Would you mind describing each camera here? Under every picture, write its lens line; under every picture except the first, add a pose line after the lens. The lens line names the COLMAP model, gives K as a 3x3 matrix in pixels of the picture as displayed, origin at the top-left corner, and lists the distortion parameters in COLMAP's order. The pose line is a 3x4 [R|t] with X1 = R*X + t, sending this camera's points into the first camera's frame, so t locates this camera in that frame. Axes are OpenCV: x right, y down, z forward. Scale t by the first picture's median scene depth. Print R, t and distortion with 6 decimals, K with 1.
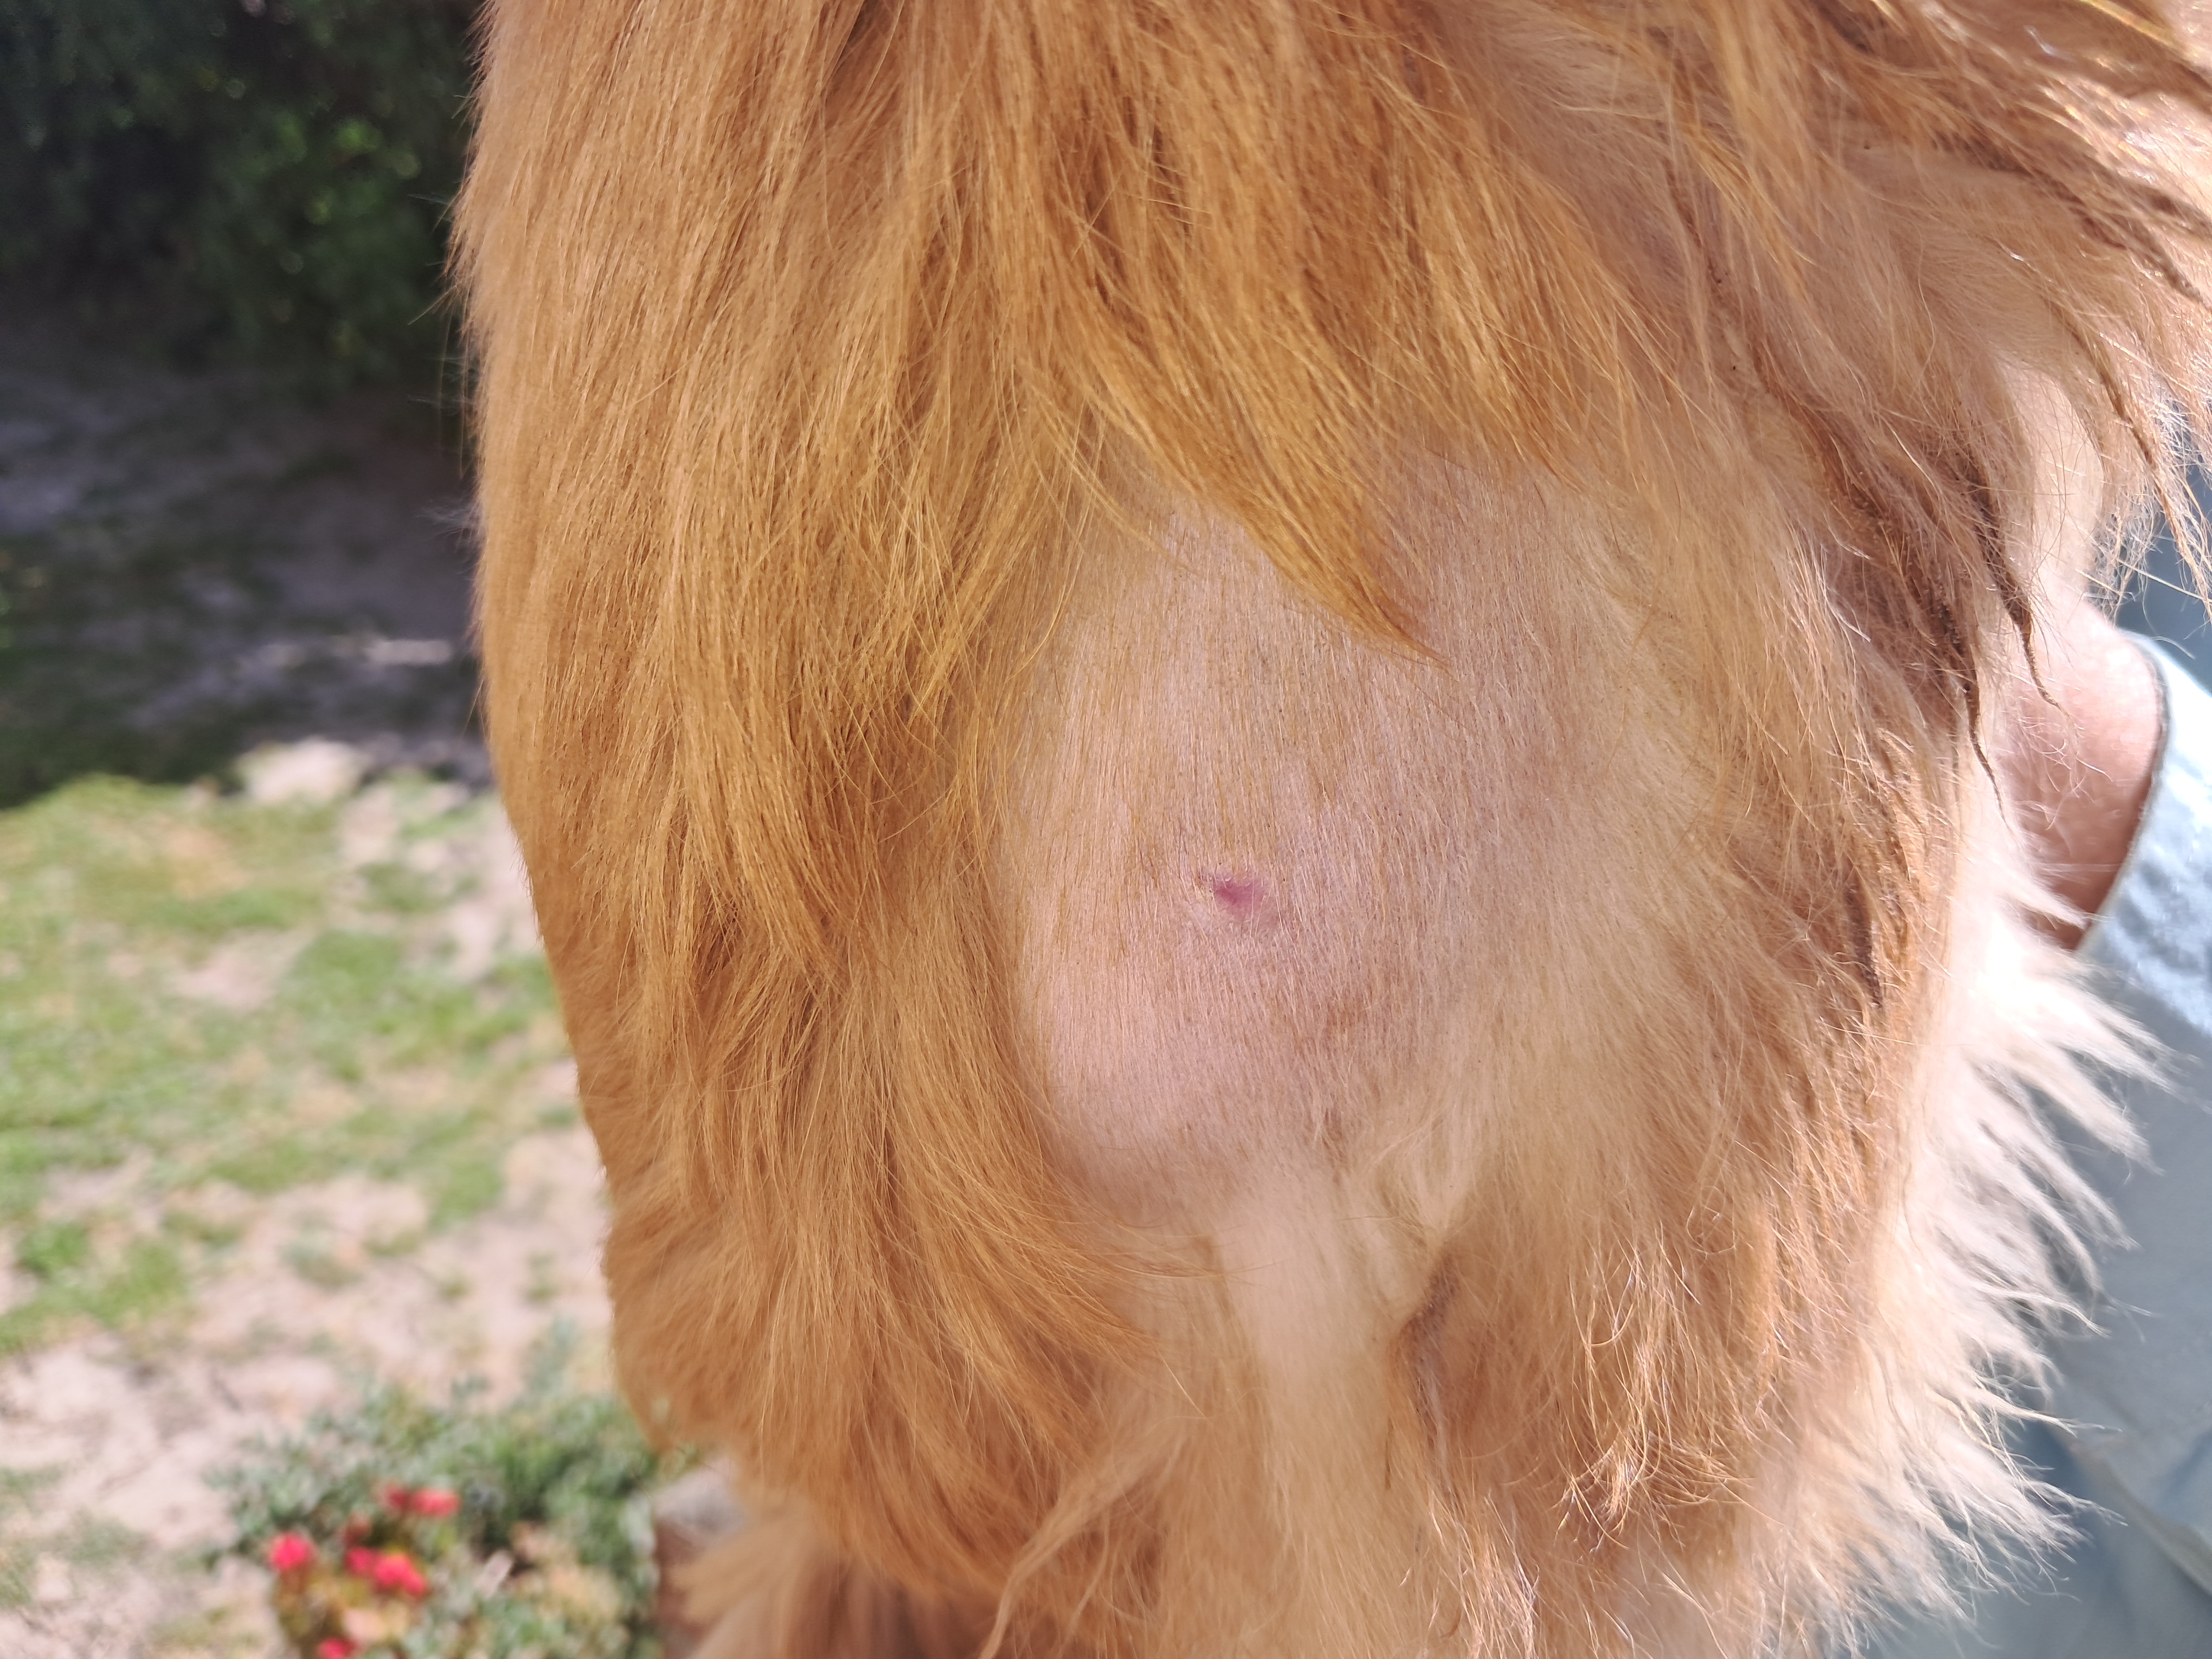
lens RADIAL K [[1756.4, 0, 1113.7], [0, 1756.4, 812.5], [0, 0, 1]] dist [-0.044499, 0.007087]
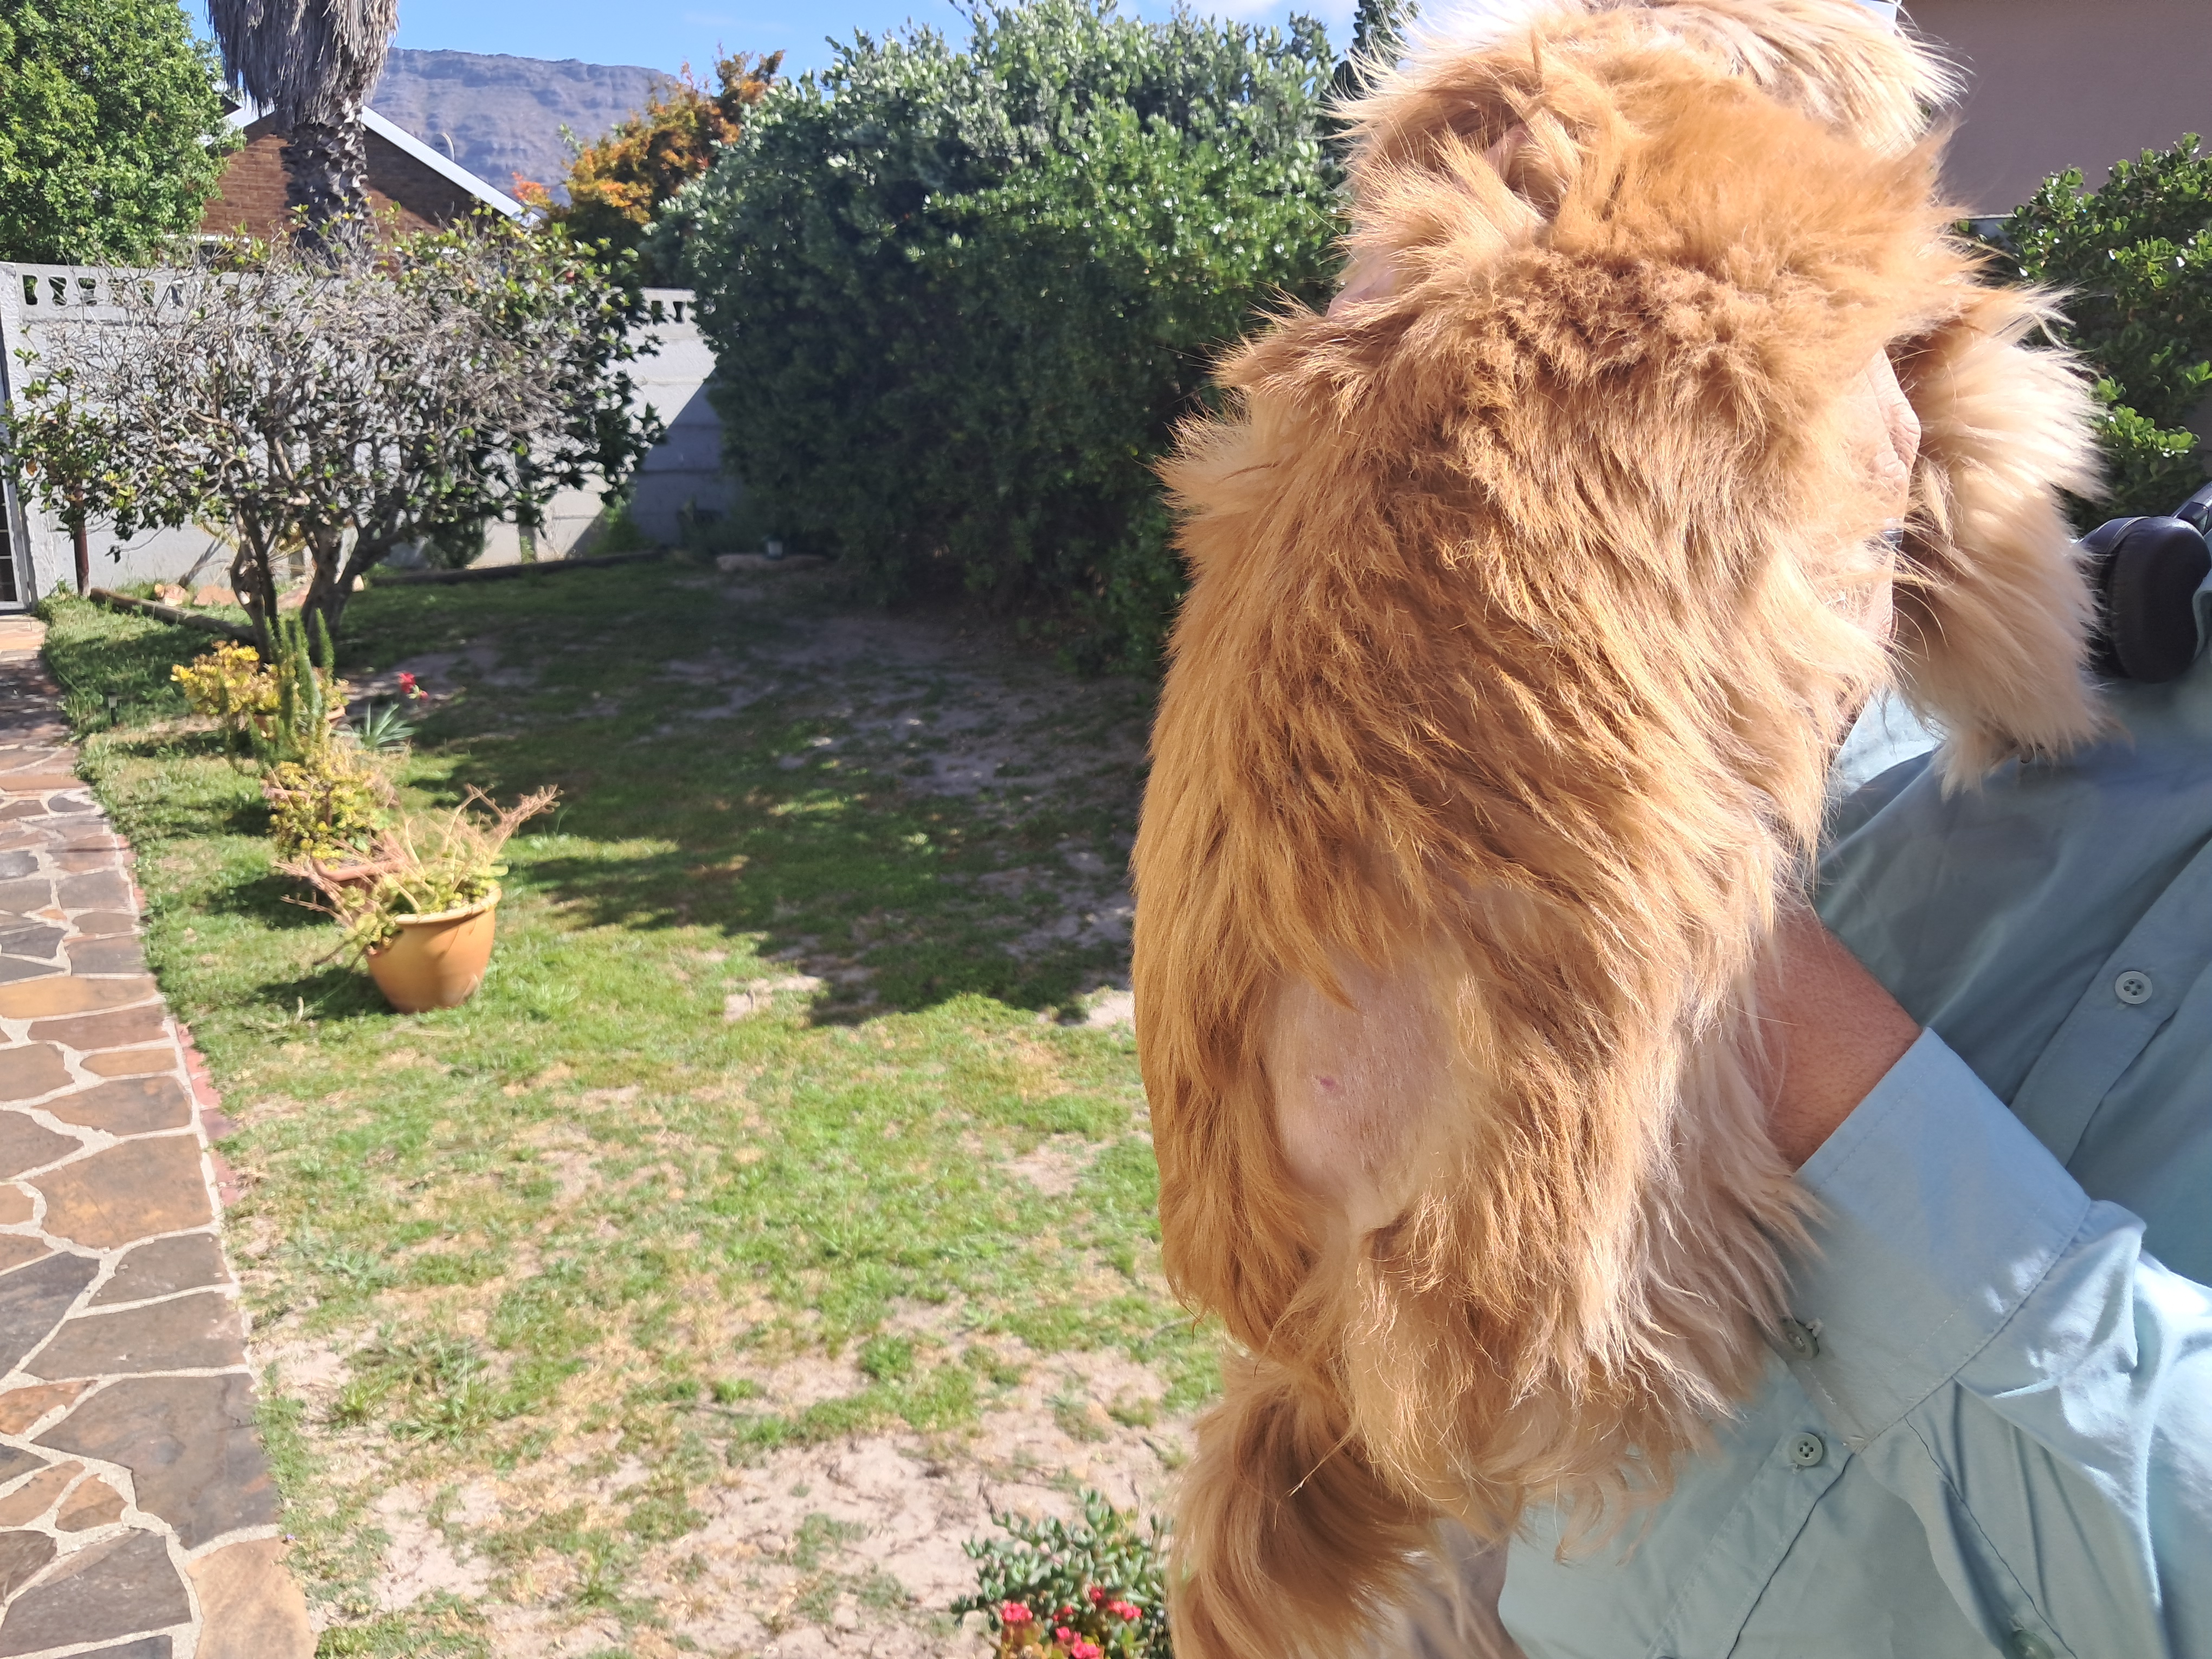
lens RADIAL K [[1756.4, 0, 1088.0], [0, 1756.4, 850.4], [0, 0, 1]] dist [-0.044499, 0.007087]
pose [[0.886726, 0.084213, -0.454561, 0.068763], [-0.147849, 0.983286, -0.106247, 0.002005], [0.438016, 0.161419, 0.884356, -0.131781]]
